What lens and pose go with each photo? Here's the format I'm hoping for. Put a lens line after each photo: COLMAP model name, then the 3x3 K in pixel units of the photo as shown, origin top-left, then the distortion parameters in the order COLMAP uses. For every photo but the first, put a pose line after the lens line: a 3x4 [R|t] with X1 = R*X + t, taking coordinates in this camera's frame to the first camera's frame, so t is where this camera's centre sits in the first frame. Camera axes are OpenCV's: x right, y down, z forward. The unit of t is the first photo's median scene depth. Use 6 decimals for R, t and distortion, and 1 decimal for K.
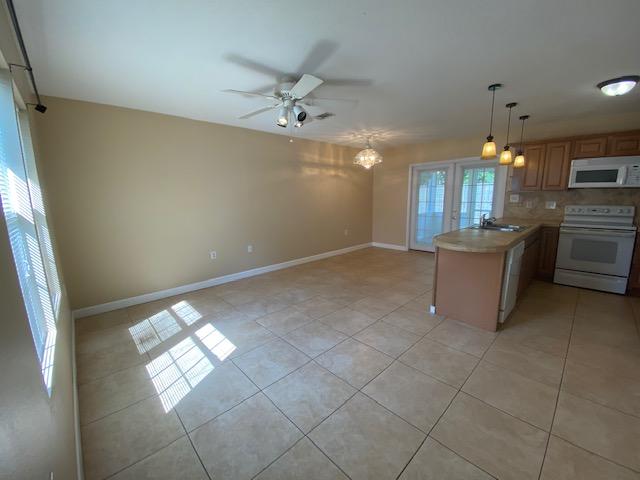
lens RADIAL K [[262.1, 0, 317.4], [0, 262.1, 241.8], [0, 0, 1]] dist [0.001908, 0.000057]
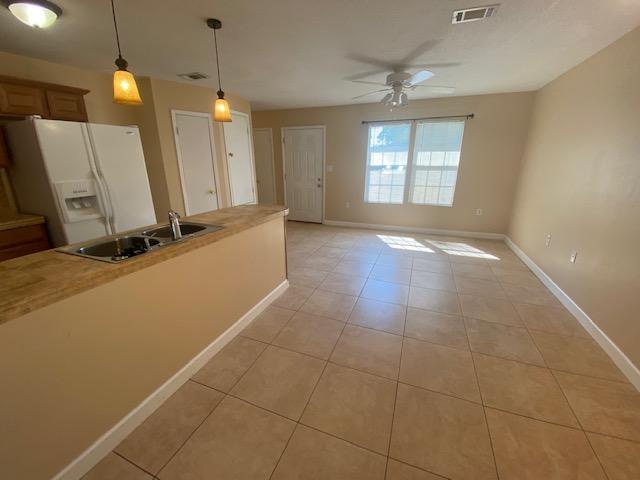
lens RADIAL K [[262.1, 0, 318.5], [0, 262.1, 240.1], [0, 0, 1]] dist [0.001908, 0.000057]
pose [[-0.908777, 0.138923, -0.393477, 0.764122], [-0.052817, 0.897075, 0.438711, -0.367290], [0.413925, 0.419473, -0.807904, 1.956758]]
